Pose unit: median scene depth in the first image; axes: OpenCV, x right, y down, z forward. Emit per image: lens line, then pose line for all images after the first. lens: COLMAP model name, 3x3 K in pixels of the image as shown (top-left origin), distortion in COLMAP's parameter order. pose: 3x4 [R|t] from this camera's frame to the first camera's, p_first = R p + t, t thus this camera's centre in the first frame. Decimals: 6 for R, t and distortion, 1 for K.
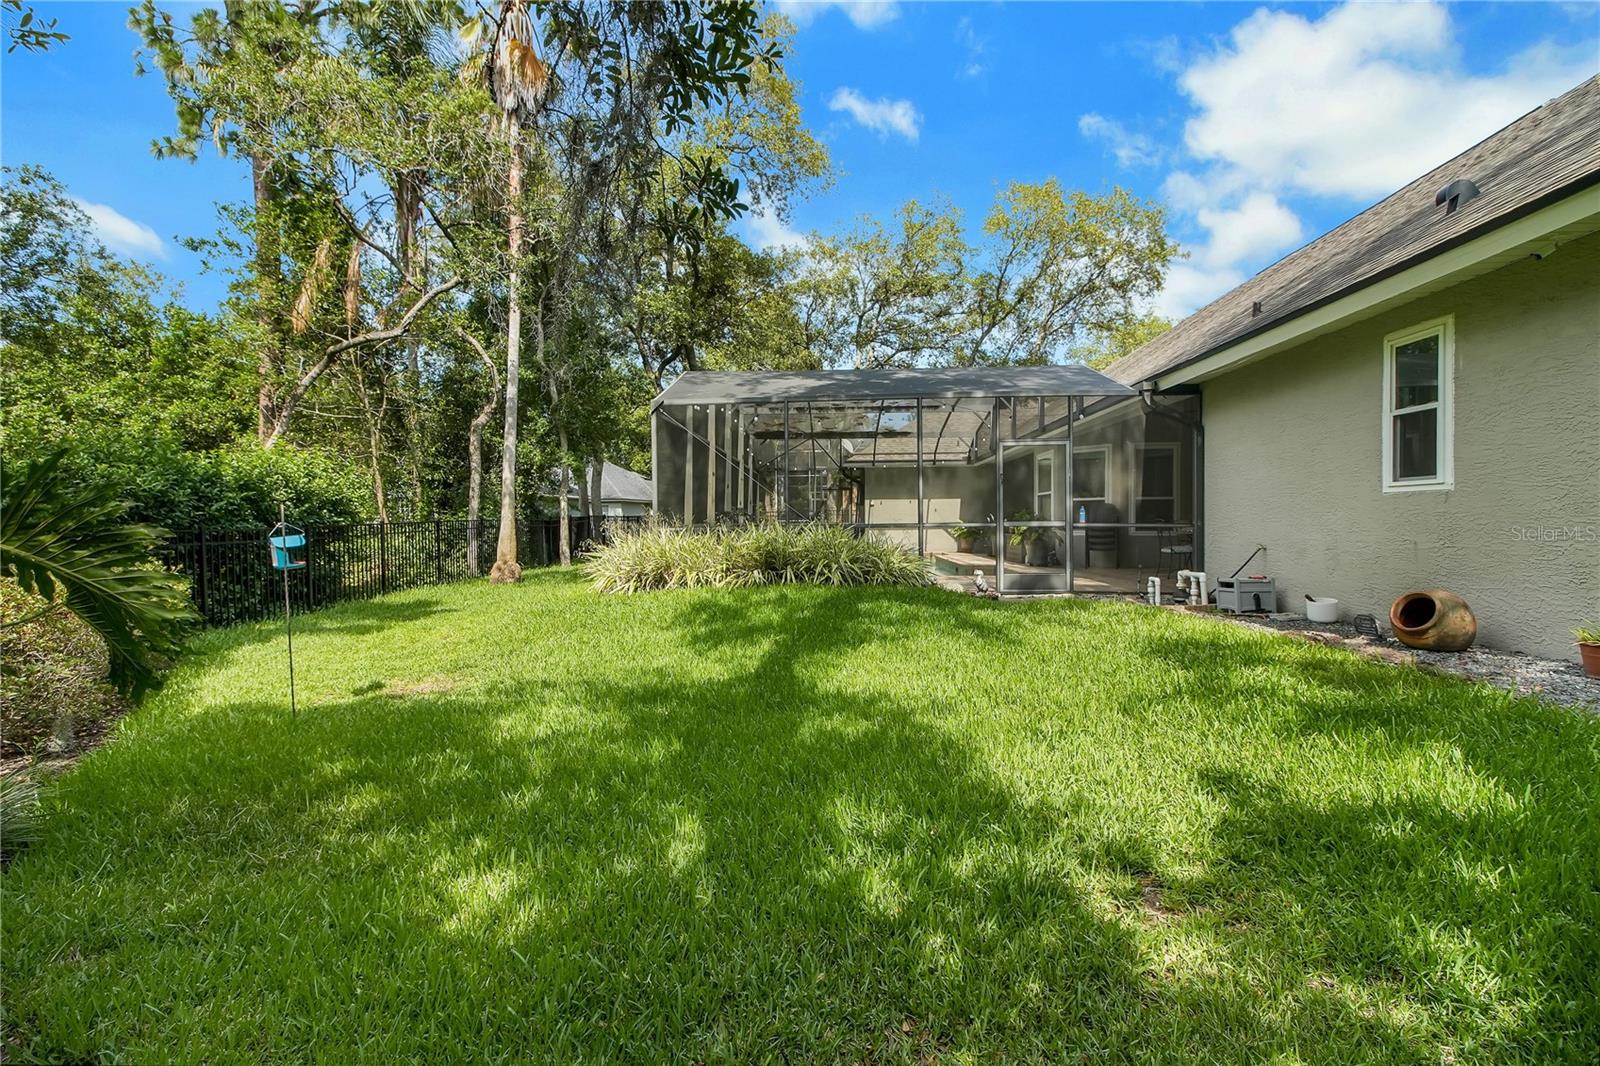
lens RADIAL K [[690.8, 0, 804.7], [0, 690.8, 535.5], [0, 0, 1]] dist [0.009057, -0.001564]
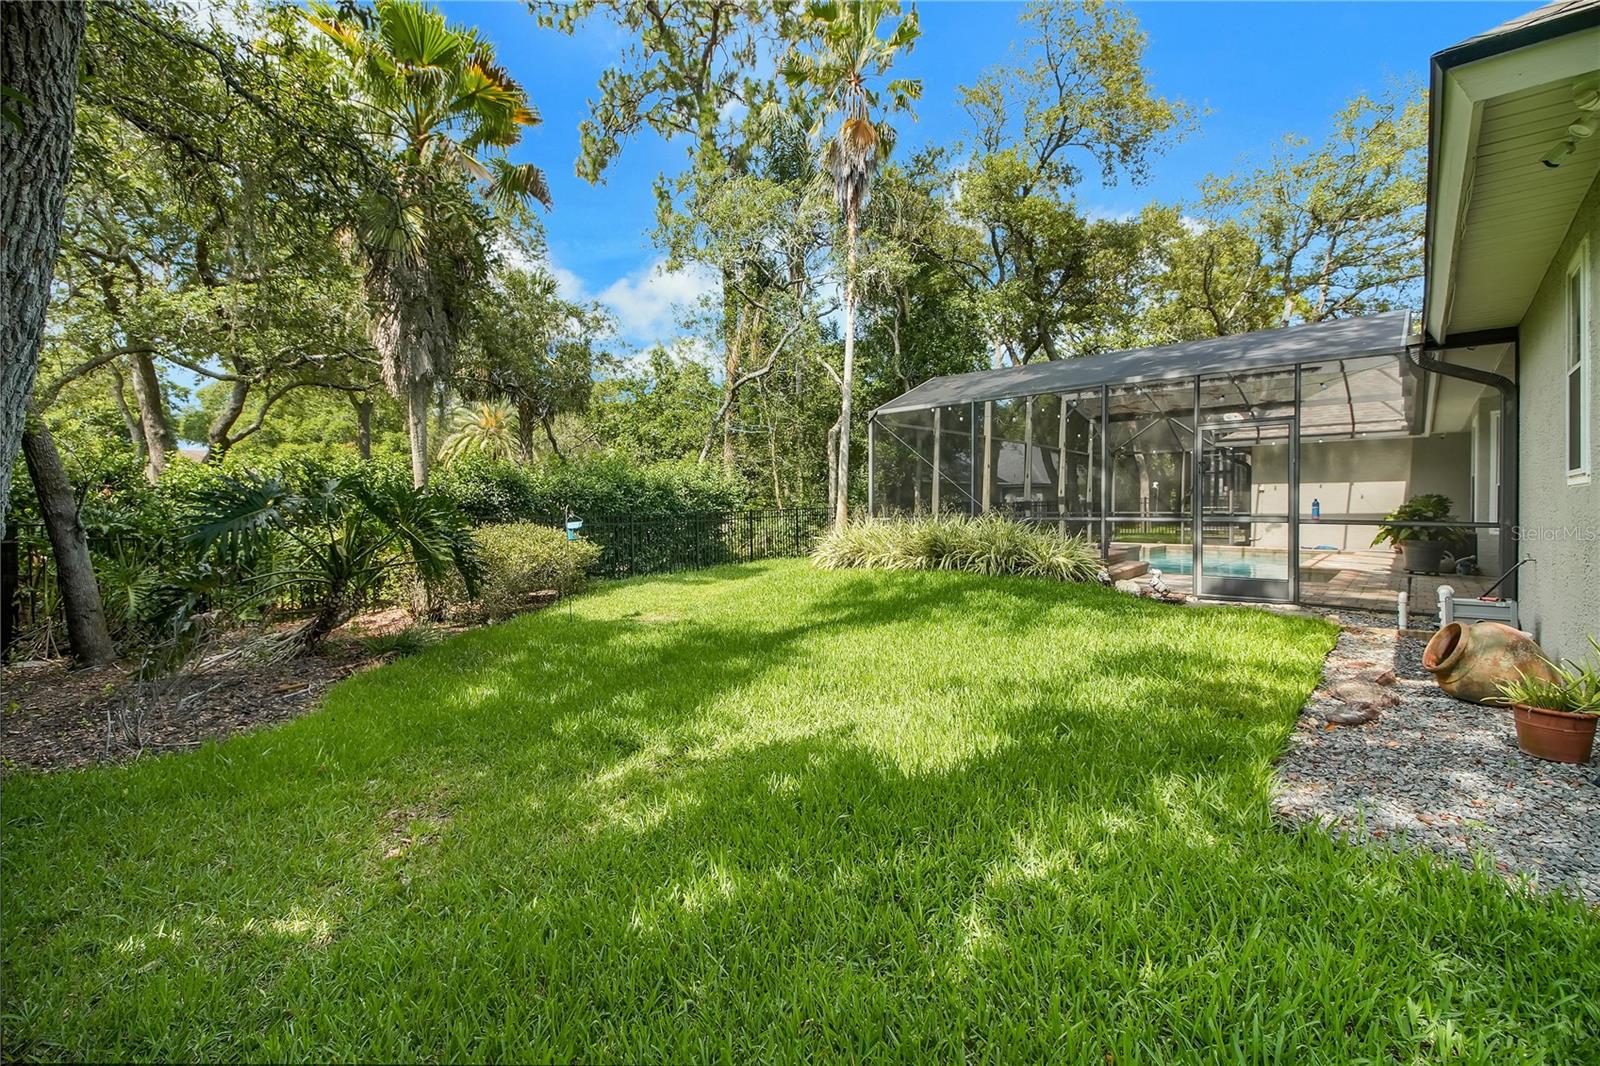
lens RADIAL K [[690.8, 0, 793.5], [0, 690.8, 519.4], [0, 0, 1]] dist [0.009057, -0.001564]
pose [[0.769110, 0.016318, -0.638908, 0.451127], [-0.015502, 0.999856, 0.006875, -0.014402], [0.638928, 0.004617, 0.769253, -0.012624]]
